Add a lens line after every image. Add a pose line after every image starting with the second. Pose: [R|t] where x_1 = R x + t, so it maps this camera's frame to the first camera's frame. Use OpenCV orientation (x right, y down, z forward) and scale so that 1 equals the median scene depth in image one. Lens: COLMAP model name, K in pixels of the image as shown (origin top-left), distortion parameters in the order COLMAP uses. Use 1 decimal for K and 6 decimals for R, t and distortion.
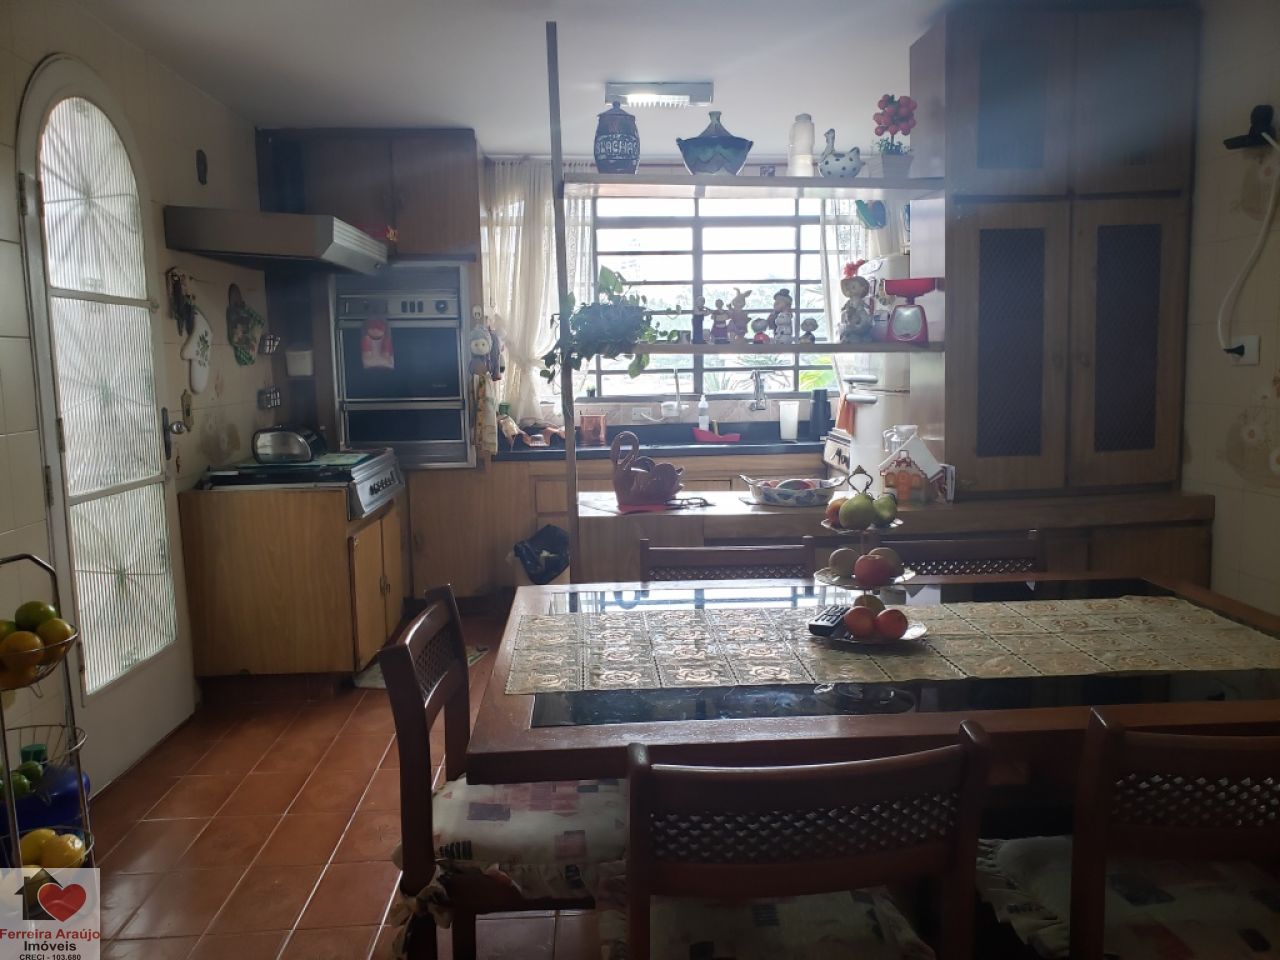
lens RADIAL K [[1002.7, 0, 653.3], [0, 1002.7, 497.7], [0, 0, 1]] dist [0.013316, 0.005704]
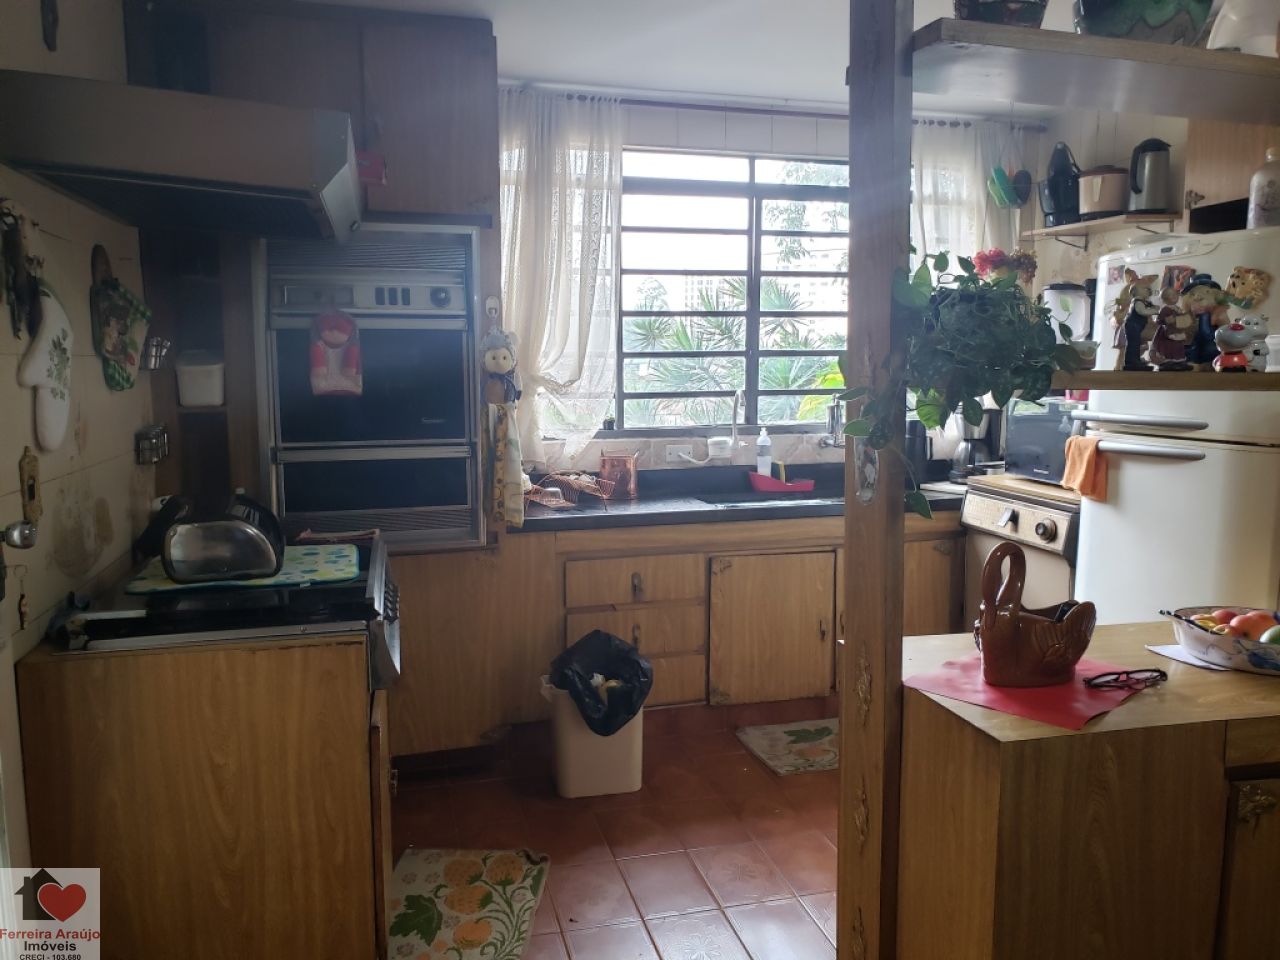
lens RADIAL K [[1002.7, 0, 648.8], [0, 1002.7, 483.1], [0, 0, 1]] dist [0.013316, 0.005704]
pose [[0.981041, -0.011433, 0.193462, -0.247162], [0.014914, 0.999752, -0.016544, -0.072986], [-0.193224, 0.019115, 0.980968, 0.429294]]
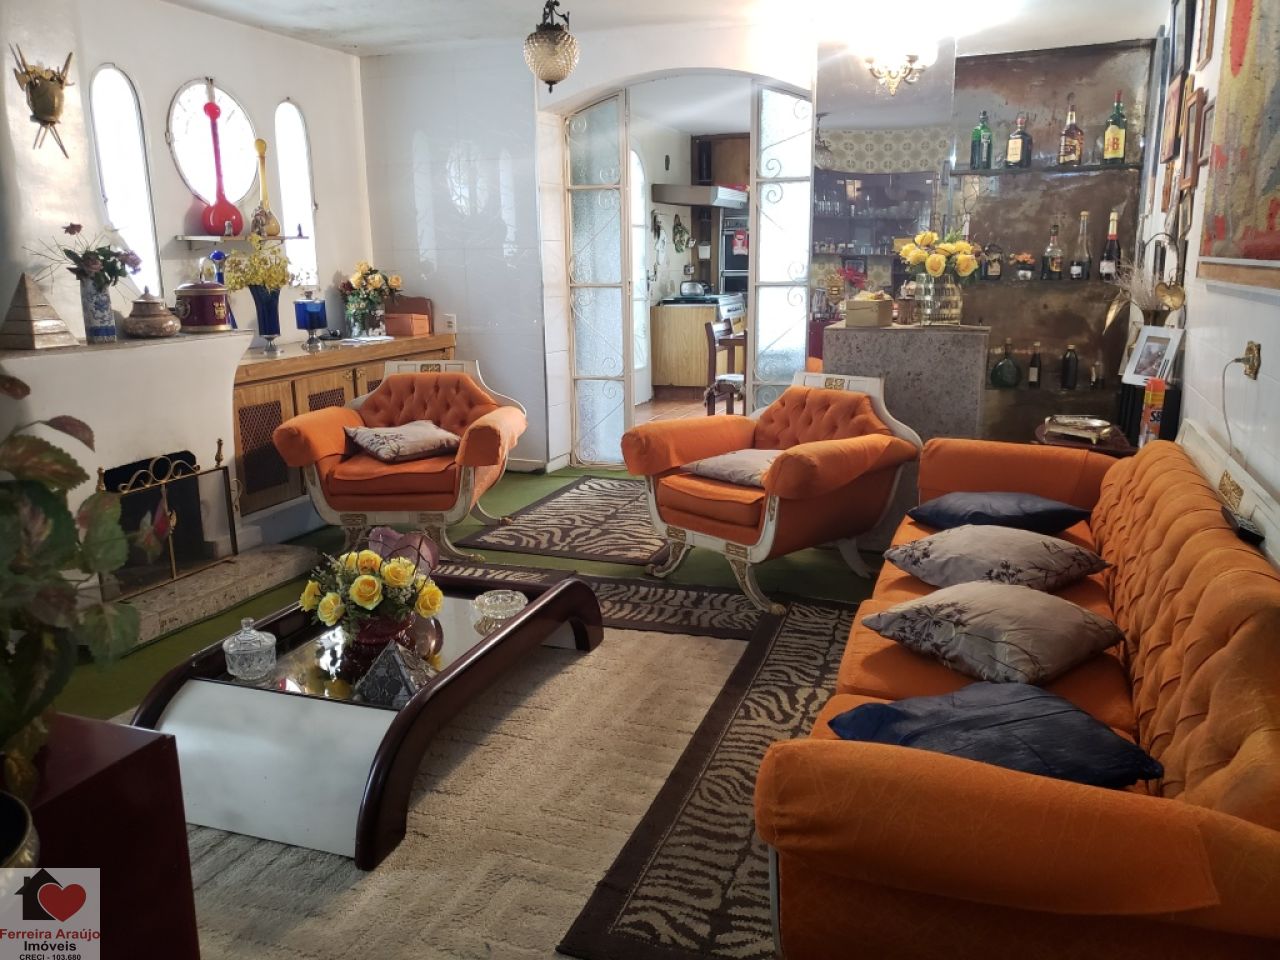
lens RADIAL K [[1002.7, 0, 645.7], [0, 1002.7, 478.7], [0, 0, 1]] dist [0.013316, 0.005704]
pose [[0.915048, 0.092289, -0.392645, 0.460940], [-0.059787, 0.993752, 0.094243, 0.166988], [0.398889, -0.062762, 0.914849, -1.135472]]
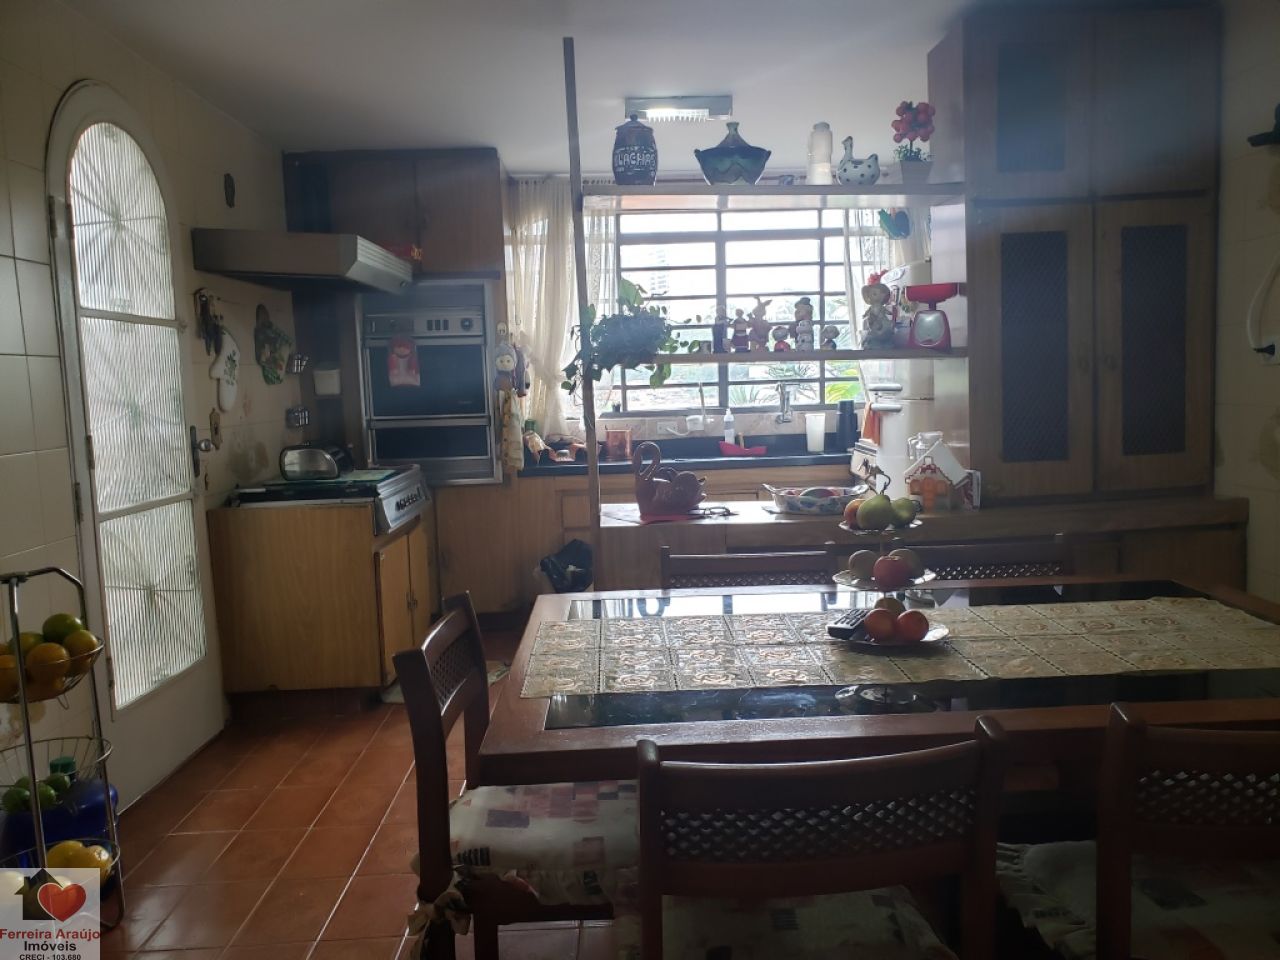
lens RADIAL K [[1002.7, 0, 657.5], [0, 1002.7, 498.6], [0, 0, 1]] dist [0.013316, 0.005704]
pose [[0.999527, -0.013191, -0.027766, 0.007772], [0.012668, 0.999740, -0.018933, 0.007796], [0.028009, 0.018573, 0.999435, 0.002099]]
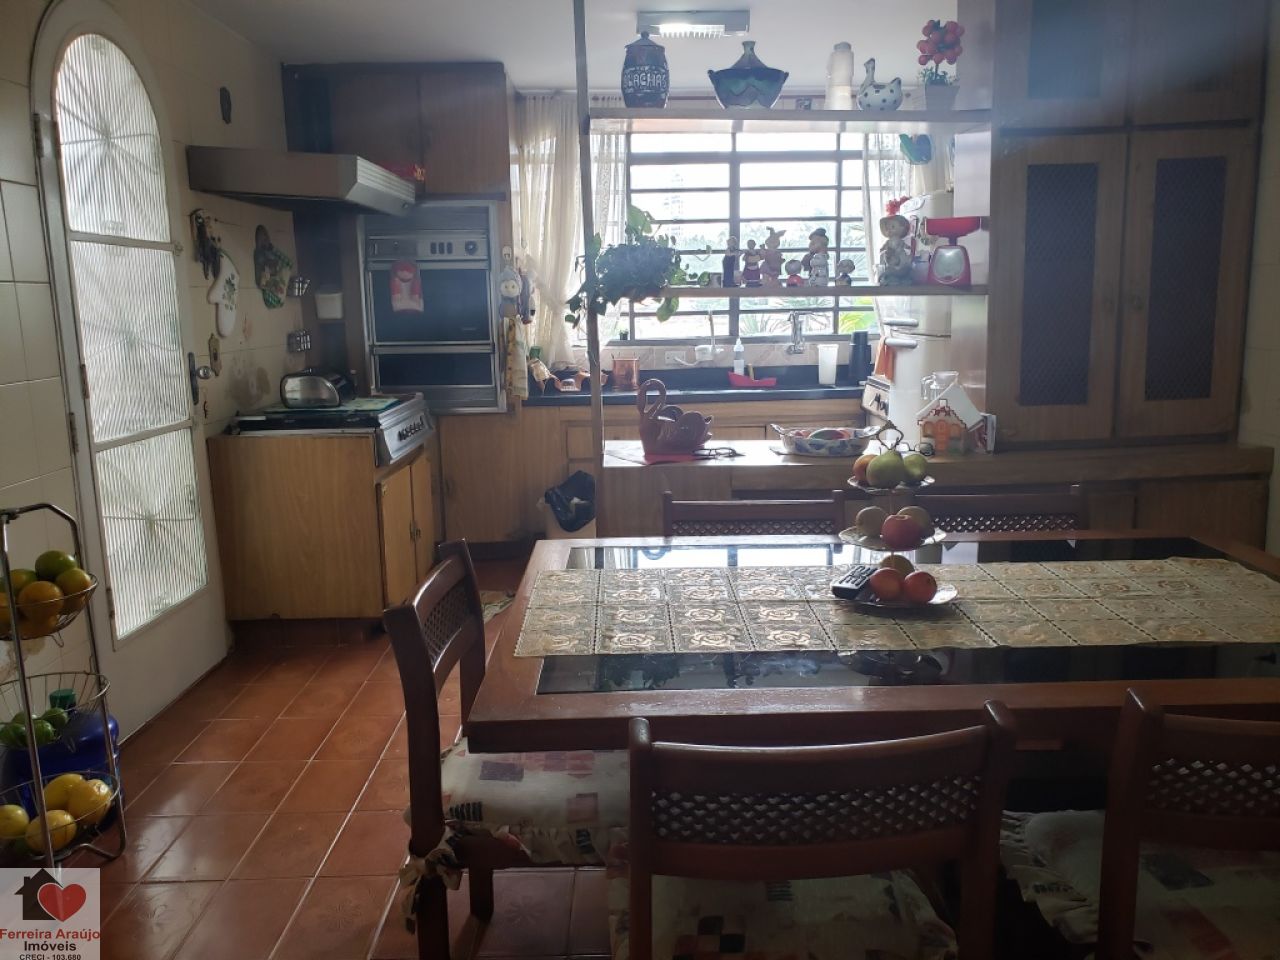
lens RADIAL K [[1002.7, 0, 648.5], [0, 1002.7, 492.1], [0, 0, 1]] dist [0.013316, 0.005704]
pose [[0.998943, 0.007806, -0.045301, 0.010598], [-0.005363, 0.998537, 0.053805, -0.006779], [0.045654, -0.053505, 0.997523, 0.019388]]
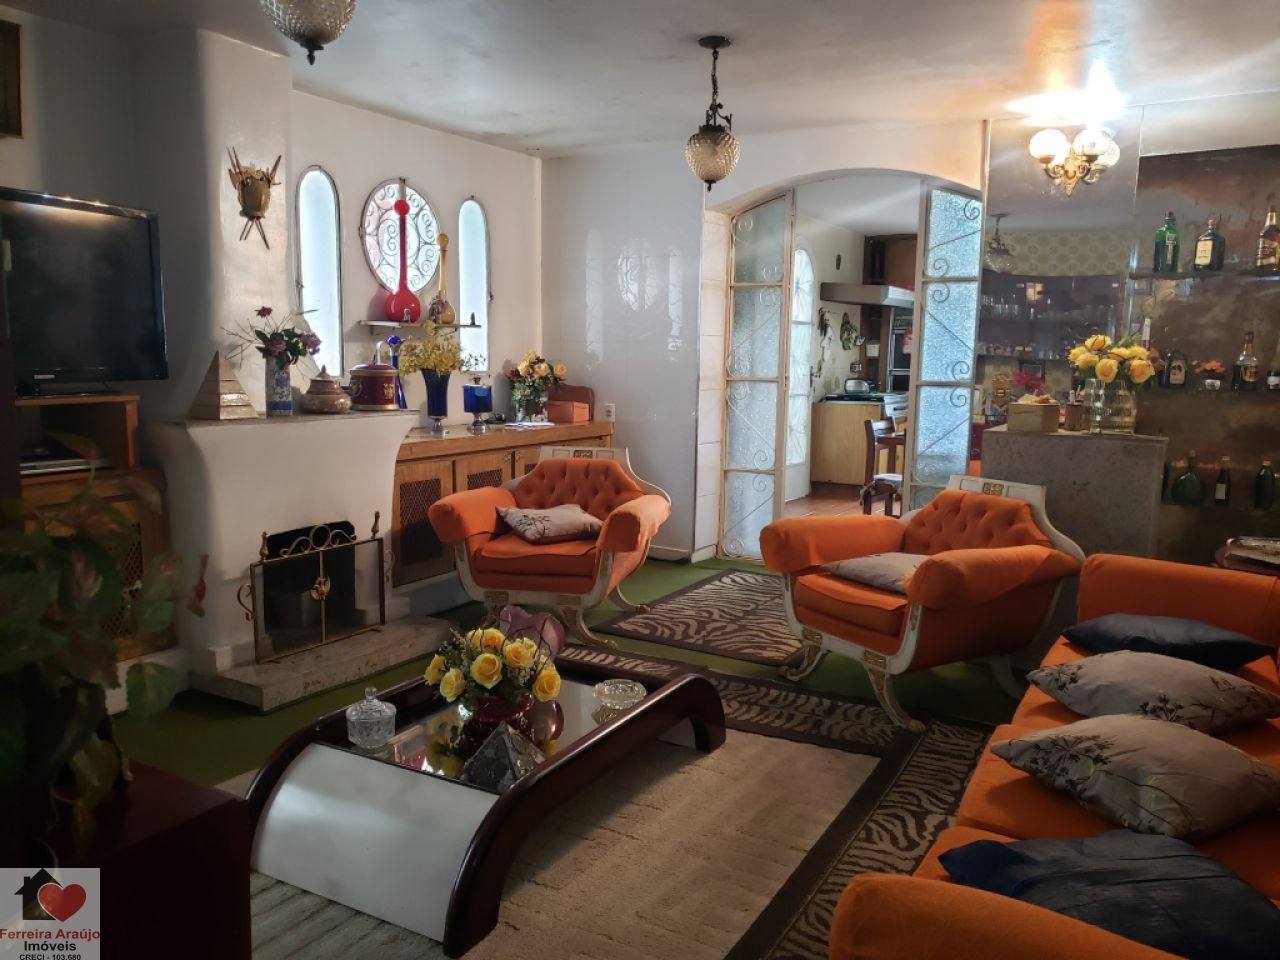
lens RADIAL K [[1002.7, 0, 651.8], [0, 1002.7, 487.9], [0, 0, 1]] dist [0.013316, 0.005704]
pose [[0.833371, 0.104955, -0.542658, 0.482672], [-0.108680, 0.993755, 0.025299, 0.164987], [0.541924, 0.037892, 0.839573, -1.108459]]
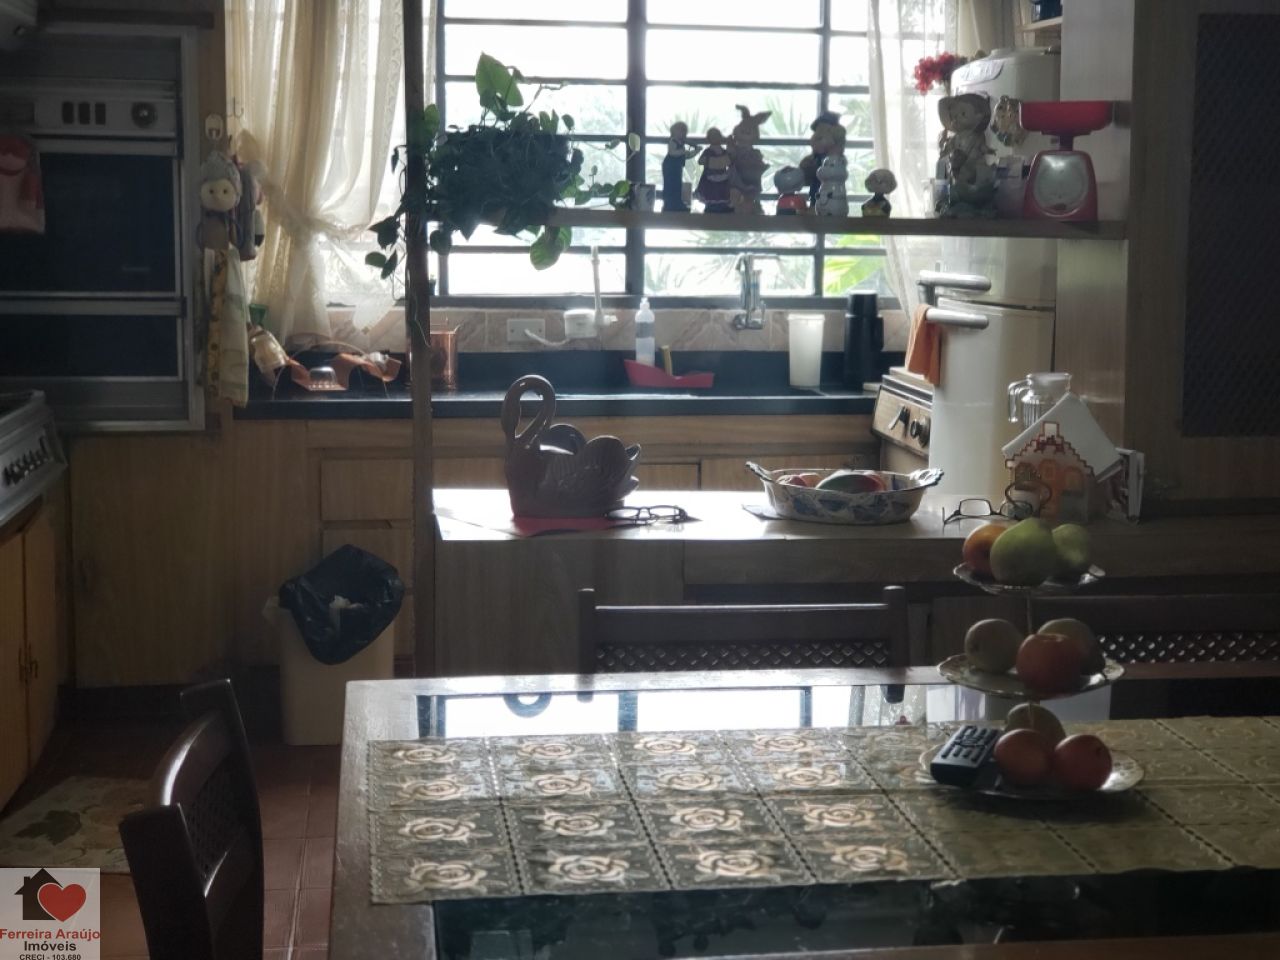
lens RADIAL K [[1929.5, 0, 701.9], [0, 1929.5, 469.3], [0, 0, 1]] dist [-0.000952, 0.000000]
pose [[0.994212, 0.016529, 0.106161, -0.036406], [-0.015869, 0.999849, -0.007063, -0.009594], [-0.106262, 0.005338, 0.994324, -0.001276]]
